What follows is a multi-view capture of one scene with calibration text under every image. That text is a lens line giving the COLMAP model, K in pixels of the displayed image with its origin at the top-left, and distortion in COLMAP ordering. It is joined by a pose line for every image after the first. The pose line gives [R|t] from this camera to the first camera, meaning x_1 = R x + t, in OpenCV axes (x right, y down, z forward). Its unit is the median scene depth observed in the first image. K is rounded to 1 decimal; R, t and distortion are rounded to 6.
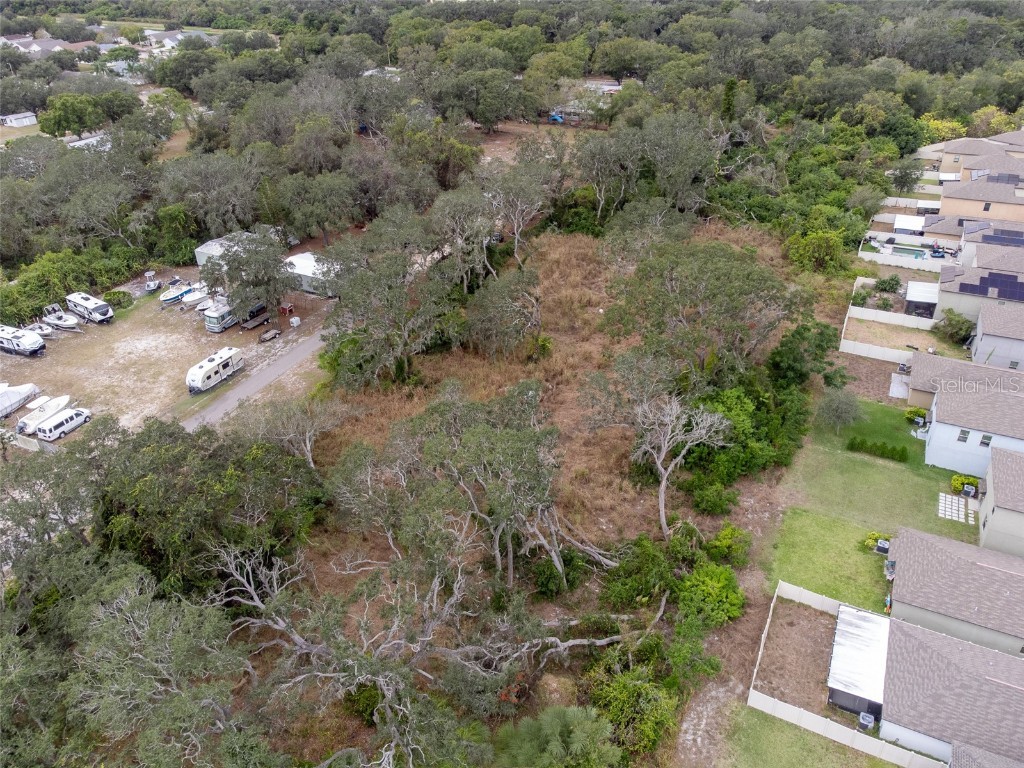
lens RADIAL K [[758.5, 0, 512.0], [0, 758.5, 384.0], [0, 0, 1]] dist [-0.007732, 0.038953]
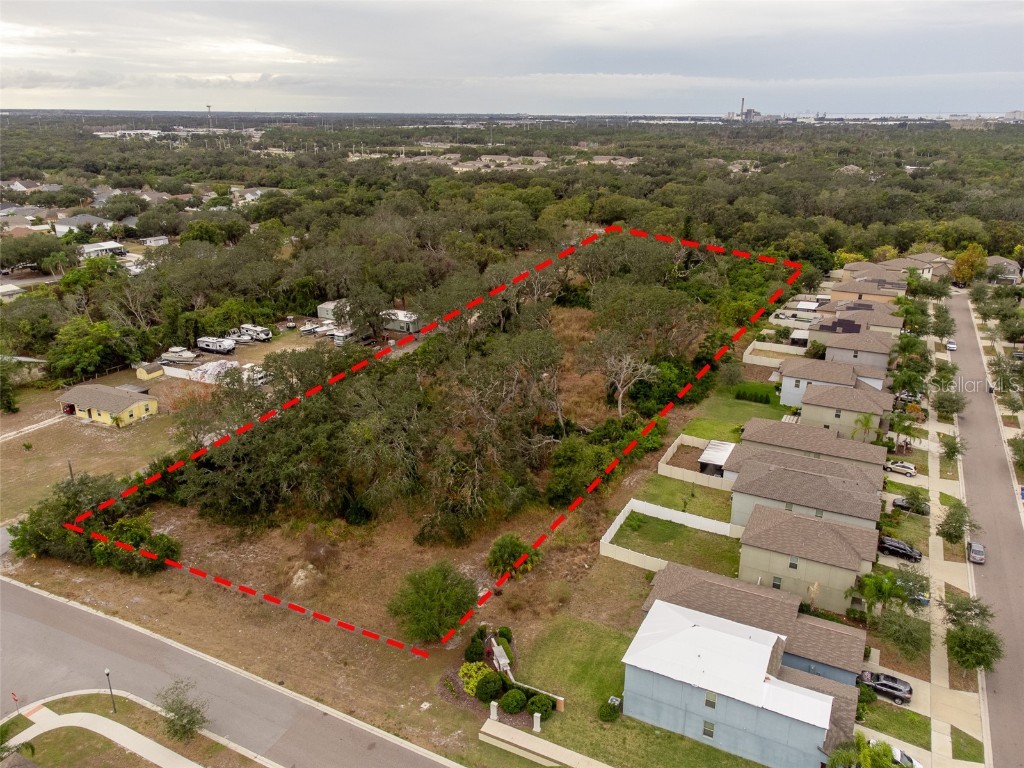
lens RADIAL K [[758.5, 0, 512.0], [0, 758.5, 384.0], [0, 0, 1]] dist [-0.007732, 0.038953]
pose [[0.999667, 0.024349, -0.008488, -0.019959], [-0.025570, 0.978575, -0.204296, 0.227550], [0.003332, 0.204445, 0.978872, -0.357050]]
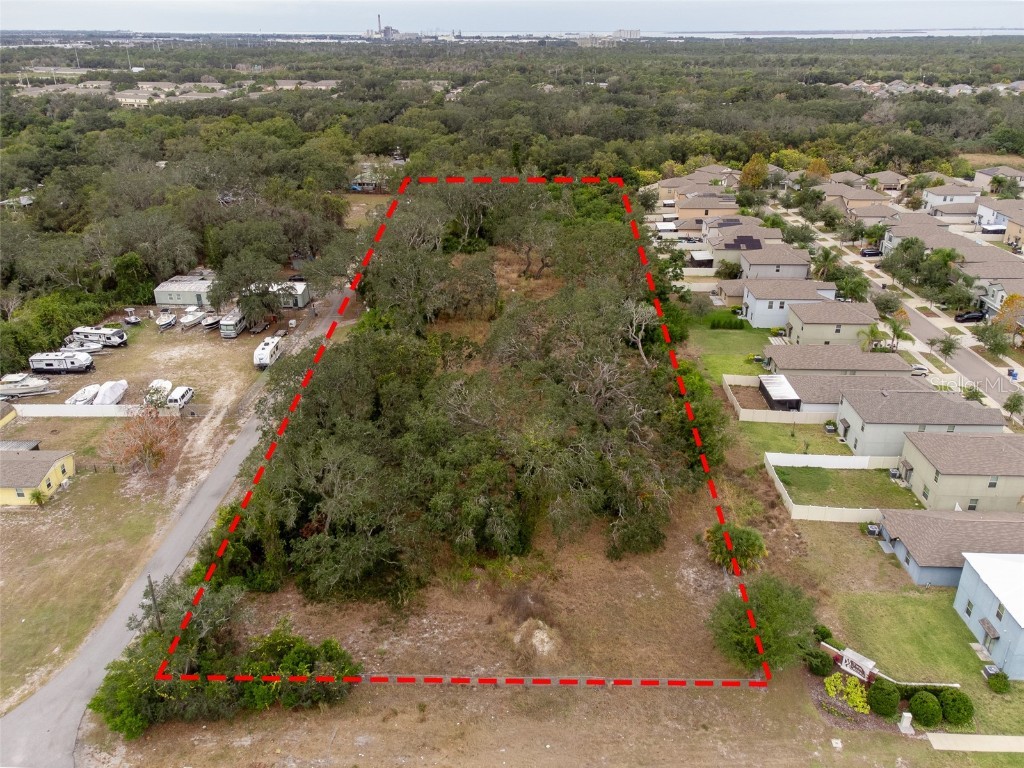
lens RADIAL K [[780.0, 0, 512.0], [0, 780.0, 384.0], [0, 0, 1]] dist [-0.002309, 0.030565]
pose [[0.912600, -0.152884, 0.379194, -0.341108], [0.200289, 0.975719, -0.088641, 0.148518], [-0.356435, 0.156842, 0.921062, -0.213786]]
